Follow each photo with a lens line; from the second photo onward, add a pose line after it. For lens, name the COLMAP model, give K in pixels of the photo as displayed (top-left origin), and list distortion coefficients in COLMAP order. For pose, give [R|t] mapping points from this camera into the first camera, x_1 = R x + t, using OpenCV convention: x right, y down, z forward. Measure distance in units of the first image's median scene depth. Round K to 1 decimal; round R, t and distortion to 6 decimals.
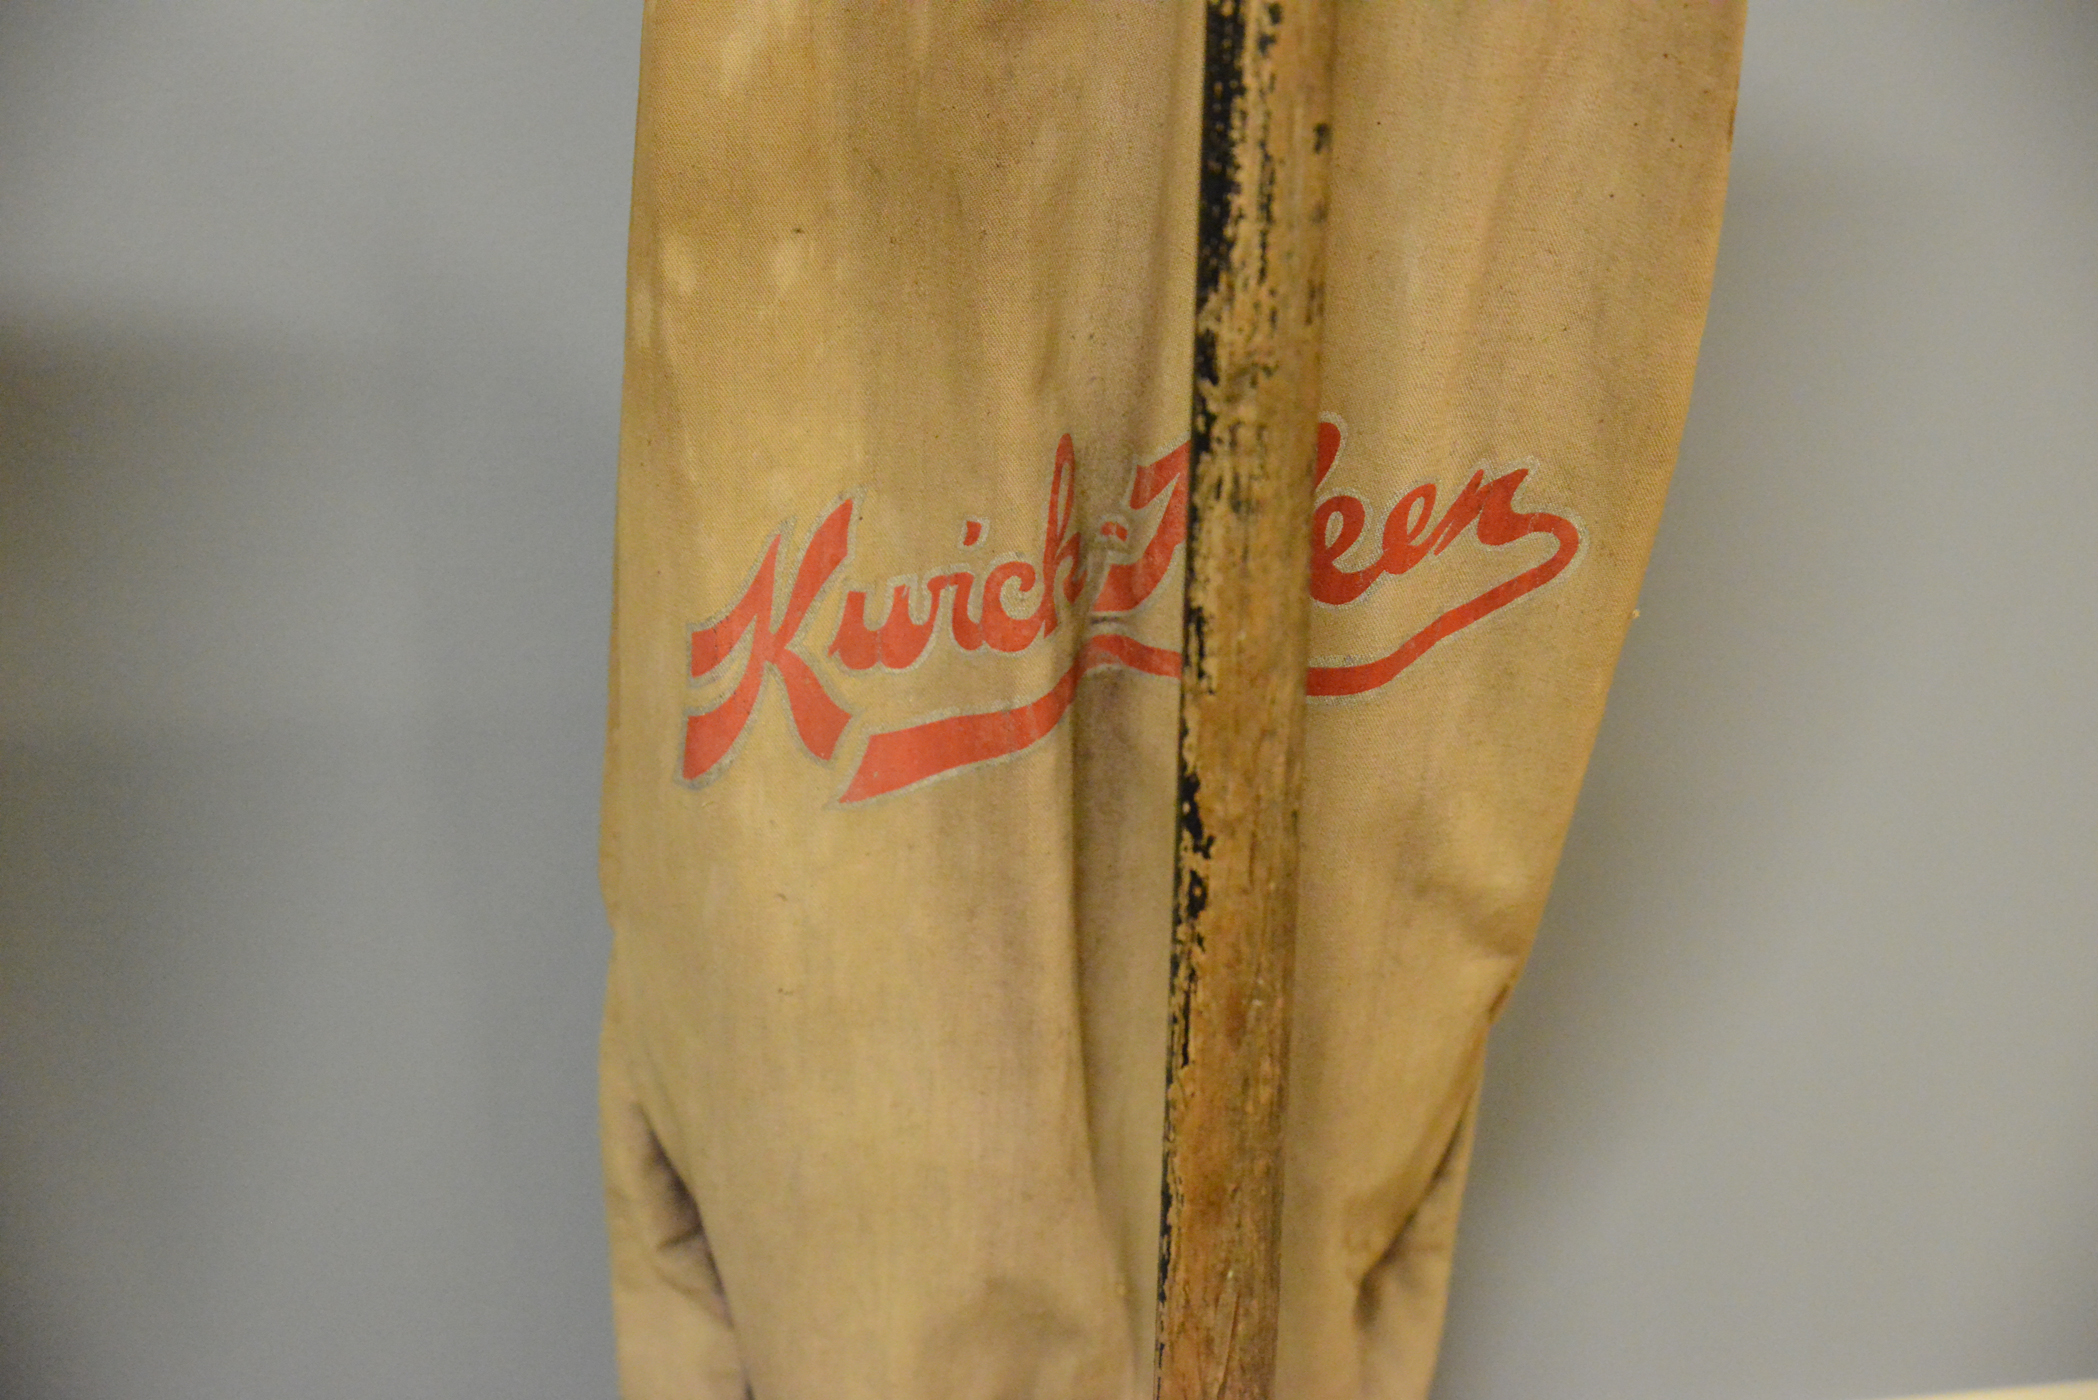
lens RADIAL K [[3895.8, 0, 1049.0], [0, 3895.8, 700.0], [0, 0, 1]] dist [0.037154, 0.948709]
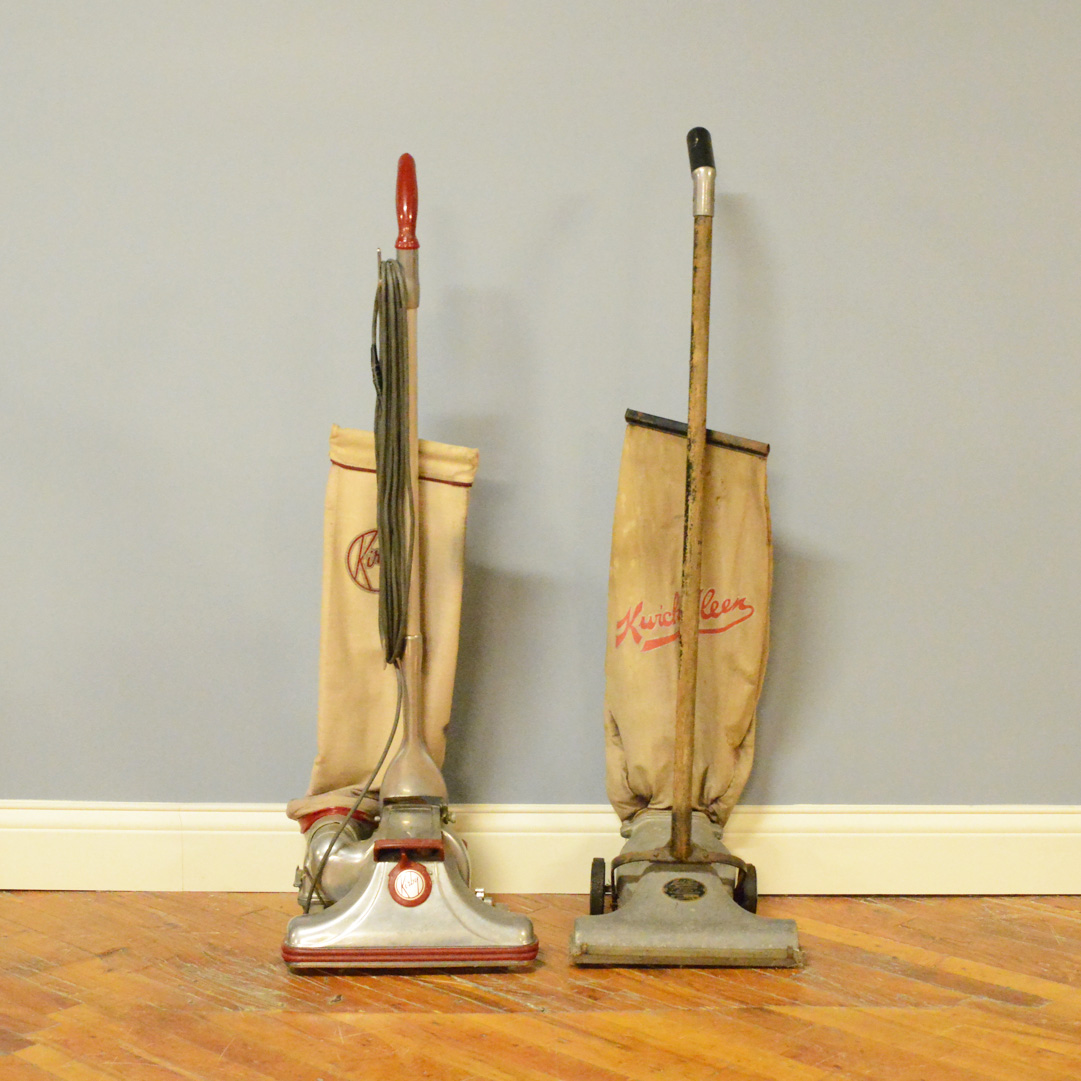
lens RADIAL K [[1888.0, 0, 540.5], [0, 1888.0, 540.5], [0, 0, 1]] dist [-0.003393, -0.017263]
pose [[0.974047, 0.022070, -0.225268, 0.470671], [-0.062668, 0.982625, -0.174704, 0.393020], [0.217499, 0.184287, 0.958505, -1.966240]]
